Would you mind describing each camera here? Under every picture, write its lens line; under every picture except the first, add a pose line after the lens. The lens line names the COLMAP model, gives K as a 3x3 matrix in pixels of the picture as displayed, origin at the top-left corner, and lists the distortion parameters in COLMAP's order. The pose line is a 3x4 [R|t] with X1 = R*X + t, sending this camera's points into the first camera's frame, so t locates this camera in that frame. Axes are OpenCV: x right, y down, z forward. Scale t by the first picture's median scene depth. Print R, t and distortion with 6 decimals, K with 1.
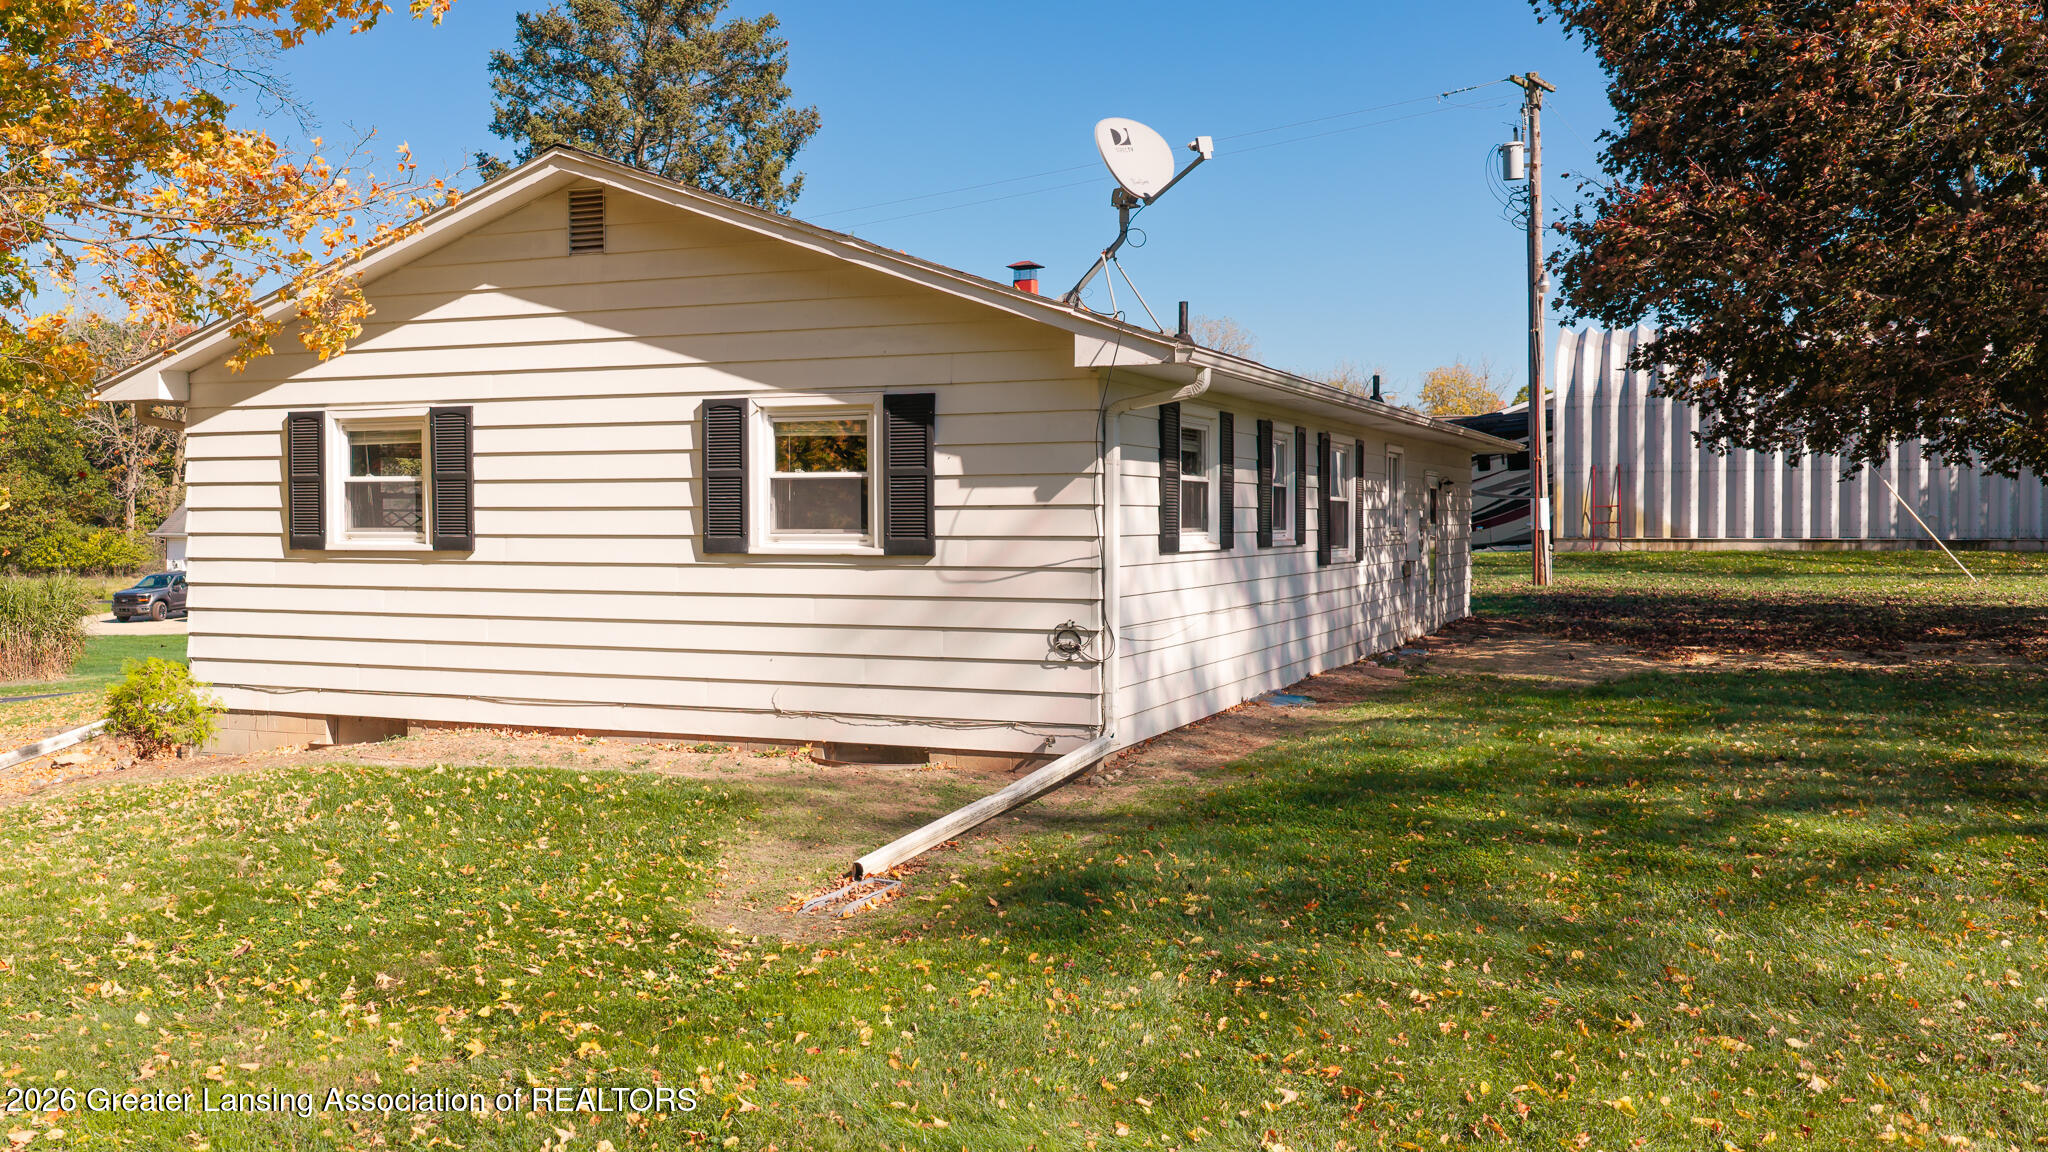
lens RADIAL K [[1731.6, 0, 1023.8], [0, 1731.6, 570.1], [0, 0, 1]] dist [0.003831, 0.002496]
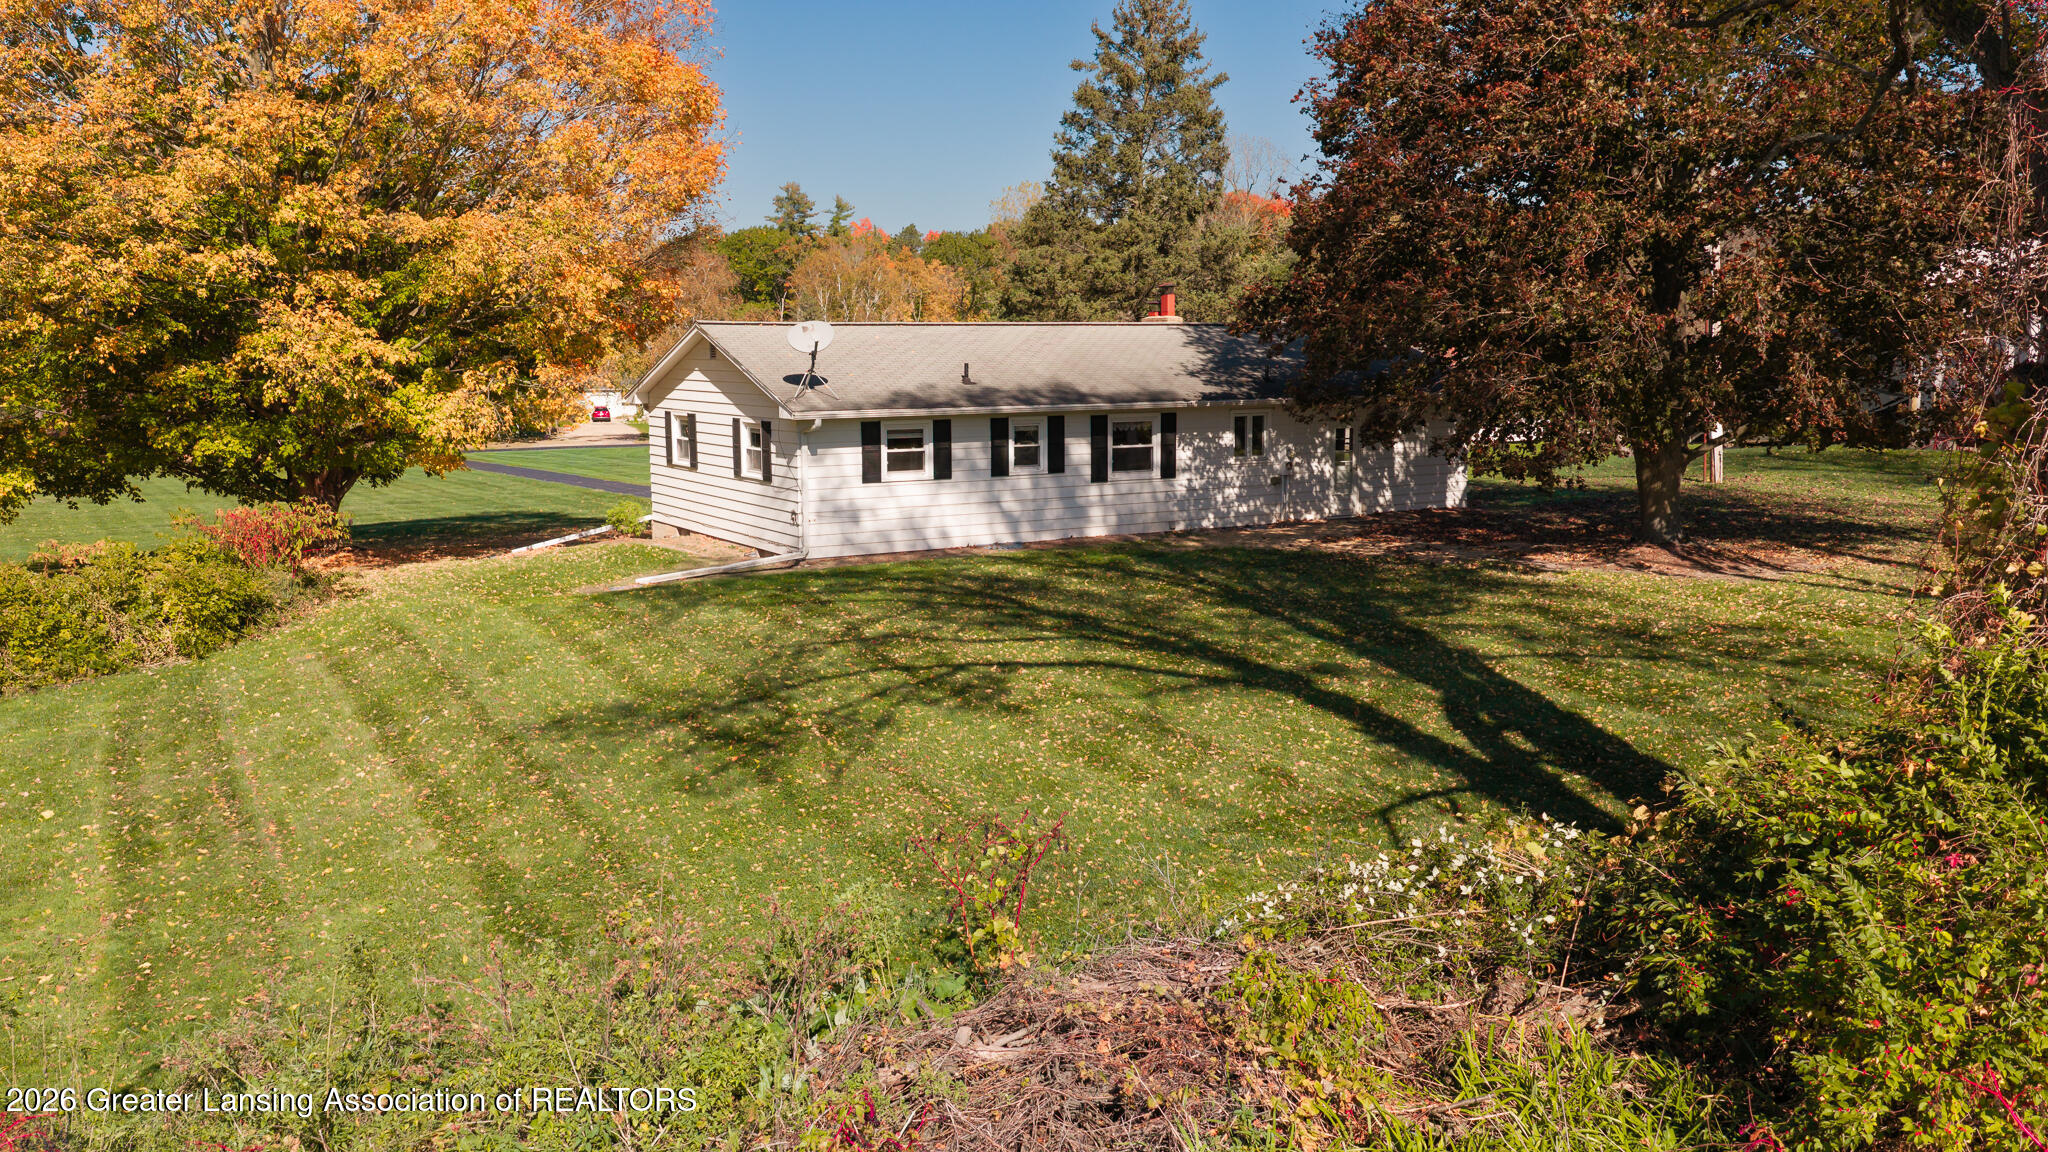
lens RADIAL K [[1731.6, 0, 1024.4], [0, 1731.6, 577.1], [0, 0, 1]] dist [0.003831, 0.002496]
pose [[0.803422, 0.078904, -0.590159, 1.684892], [-0.014886, 0.993532, 0.112569, -0.153129], [0.595224, -0.081656, 0.799400, -0.850672]]
